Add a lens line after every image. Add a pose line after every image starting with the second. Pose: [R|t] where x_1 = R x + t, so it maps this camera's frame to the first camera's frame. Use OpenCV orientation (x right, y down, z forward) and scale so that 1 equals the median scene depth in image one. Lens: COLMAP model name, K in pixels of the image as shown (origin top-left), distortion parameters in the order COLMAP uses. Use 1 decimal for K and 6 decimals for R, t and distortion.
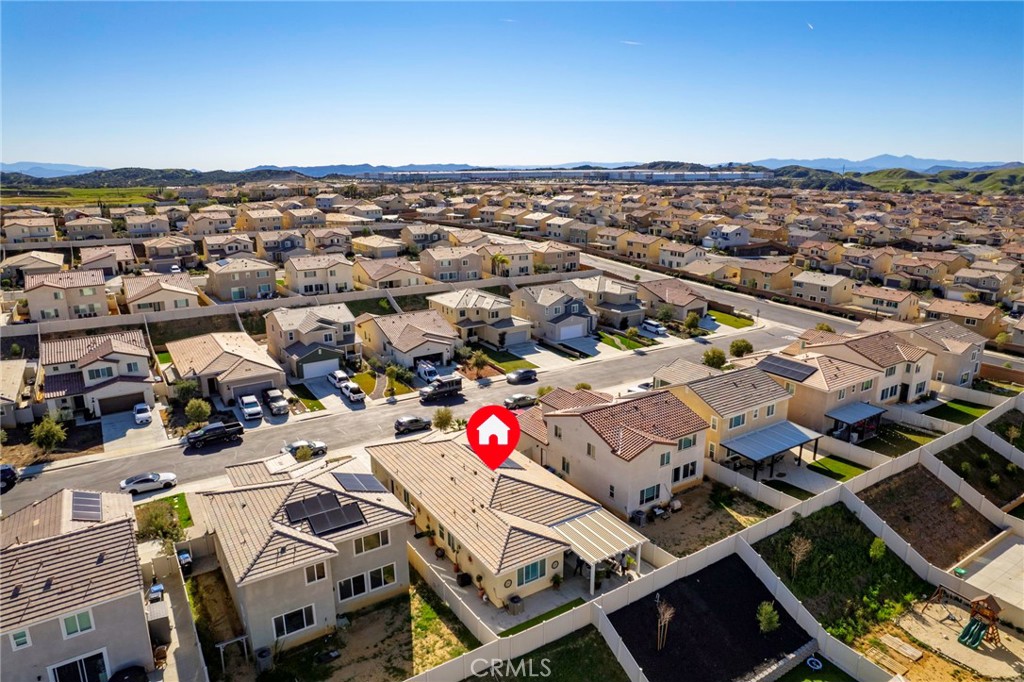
lens RADIAL K [[653.4, 0, 519.5], [0, 653.4, 343.3], [0, 0, 1]] dist [-0.063570, 0.057392]
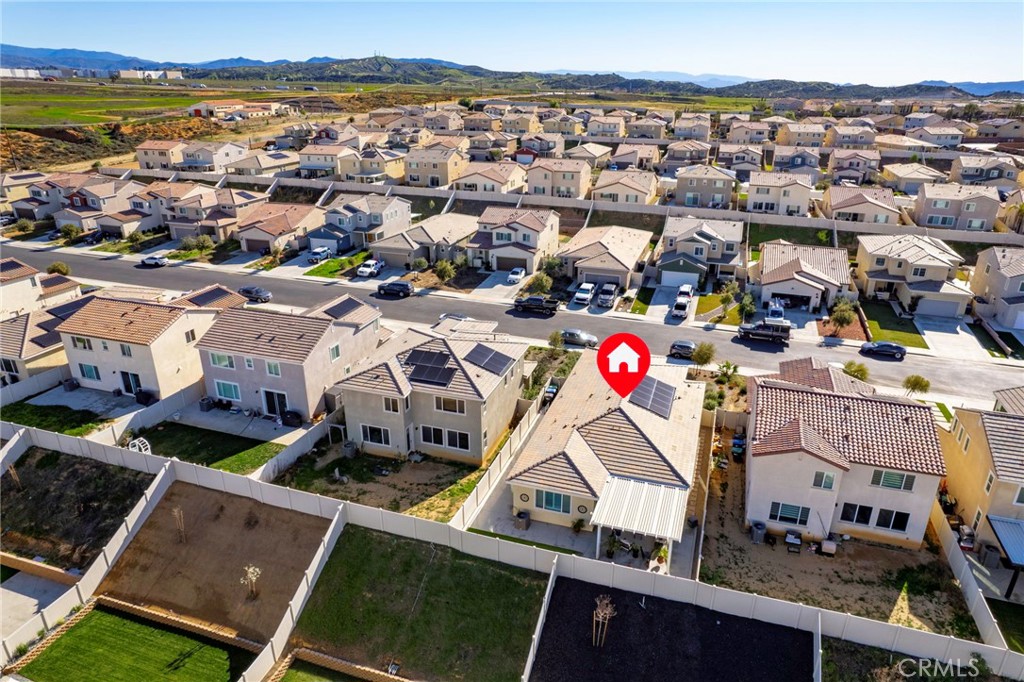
lens RADIAL K [[653.4, 0, 519.5], [0, 653.4, 343.3], [0, 0, 1]] dist [-0.063570, 0.057392]
pose [[0.622605, 0.303351, -0.721347, 0.328304], [-0.214463, 0.952658, 0.215519, -0.034199], [0.752575, 0.020519, 0.658187, 0.179159]]
